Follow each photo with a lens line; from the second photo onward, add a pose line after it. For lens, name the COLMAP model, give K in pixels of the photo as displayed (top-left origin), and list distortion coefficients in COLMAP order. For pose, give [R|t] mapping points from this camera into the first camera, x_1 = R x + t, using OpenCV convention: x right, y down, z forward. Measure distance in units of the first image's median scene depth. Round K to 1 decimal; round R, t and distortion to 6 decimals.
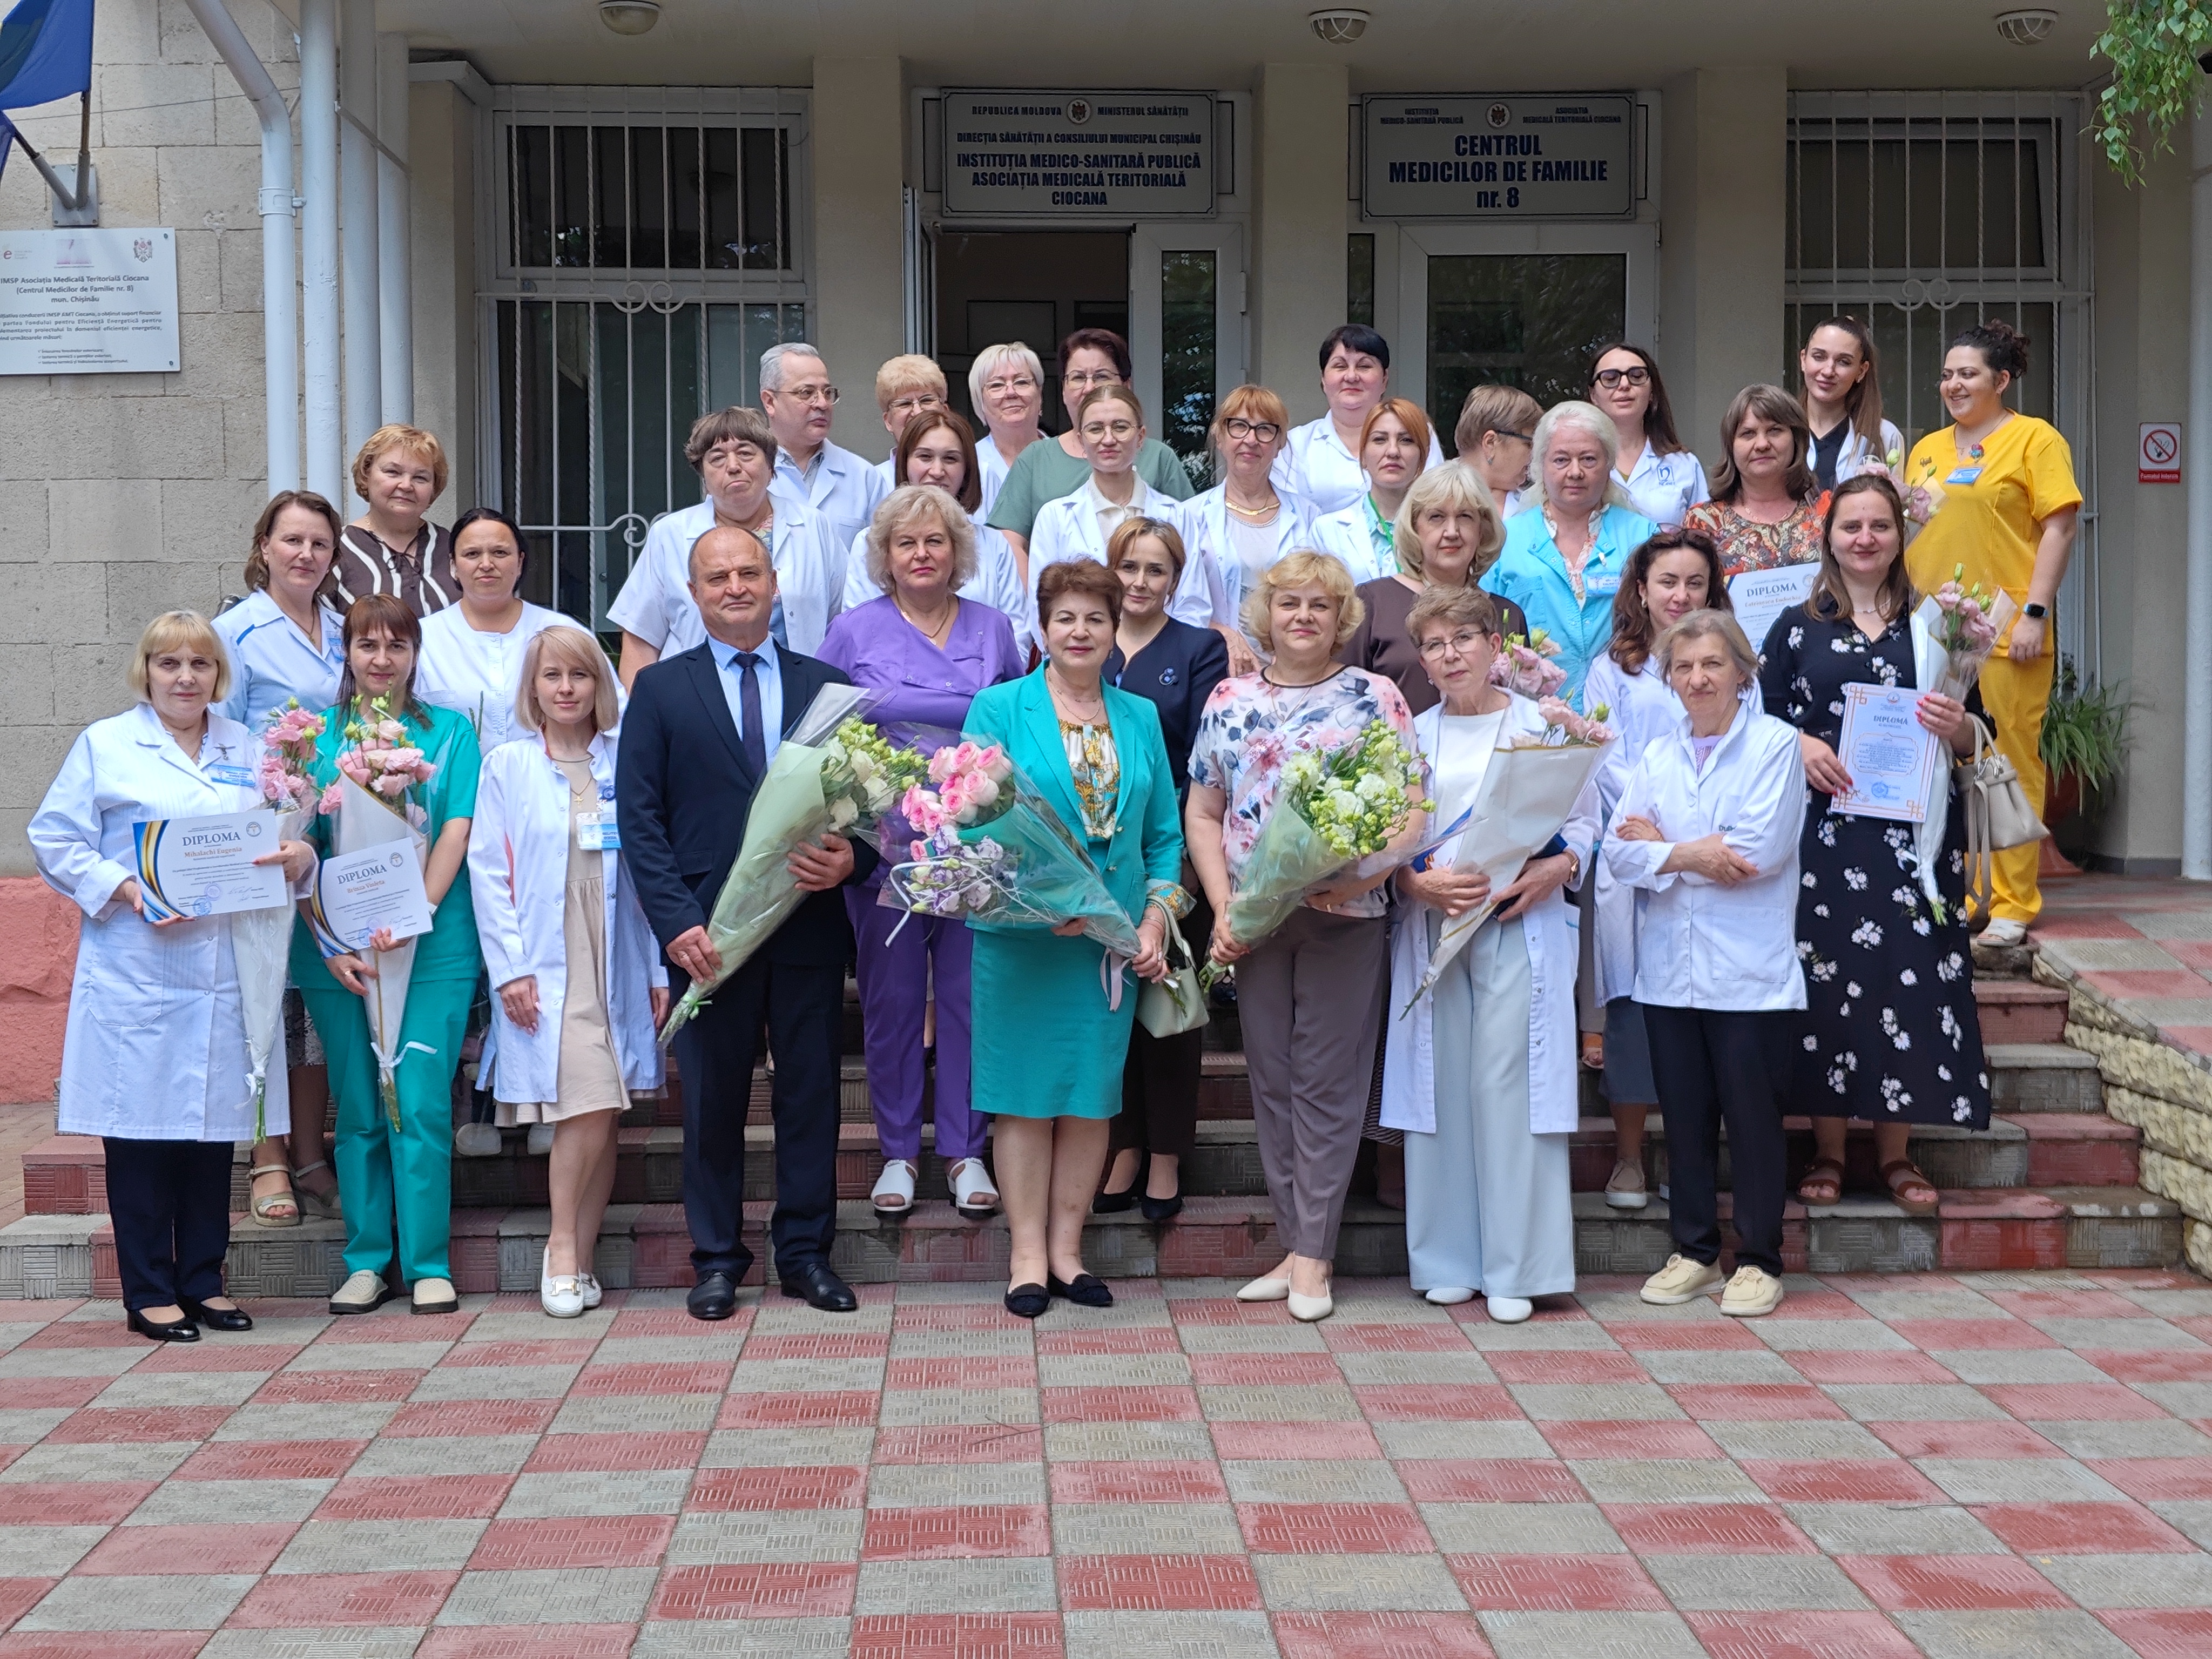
lens RADIAL K [[3228.7, 0, 1108.1], [0, 3228.7, 832.7], [0, 0, 1]] dist [0.144311, 0.000000]
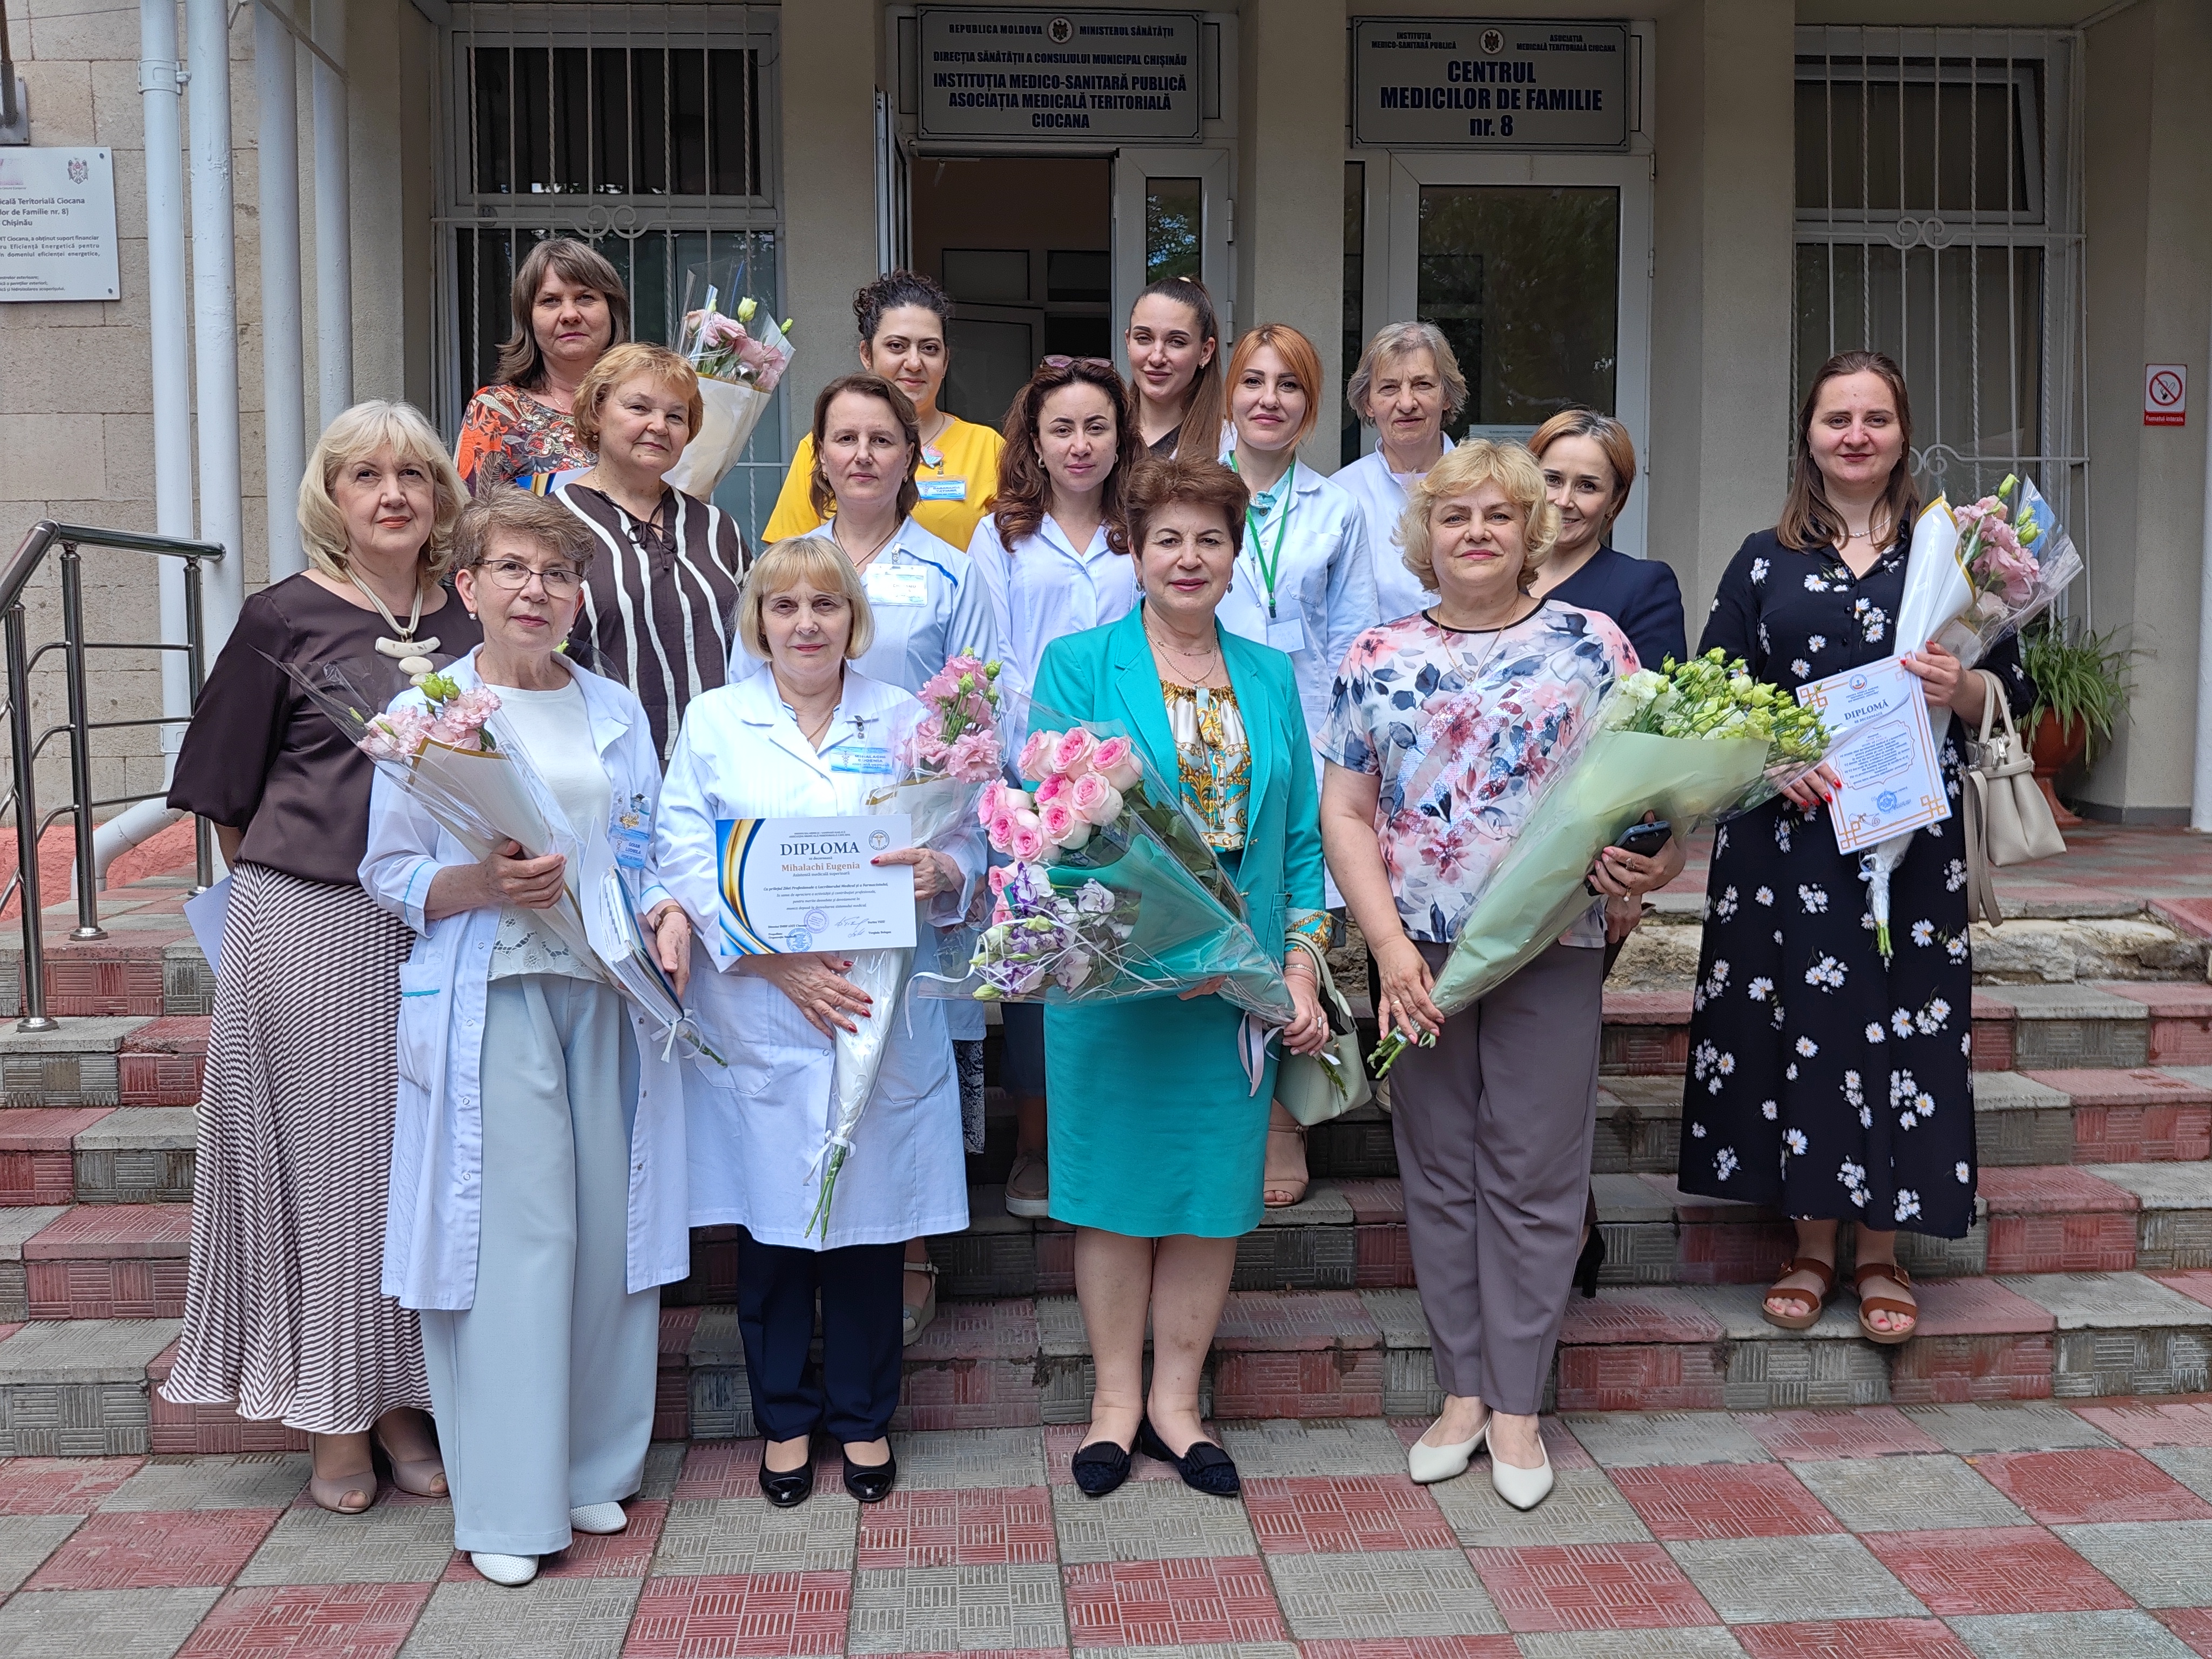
lens RADIAL K [[2252.7, 0, 1063.7], [0, 2252.7, 851.8], [0, 0, 1]] dist [-0.033170, 0.000000]
pose [[0.999014, -0.004625, 0.044145, -0.038452], [0.002154, 0.998436, 0.055861, -0.016300], [-0.044334, -0.055711, 0.997462, 0.325469]]
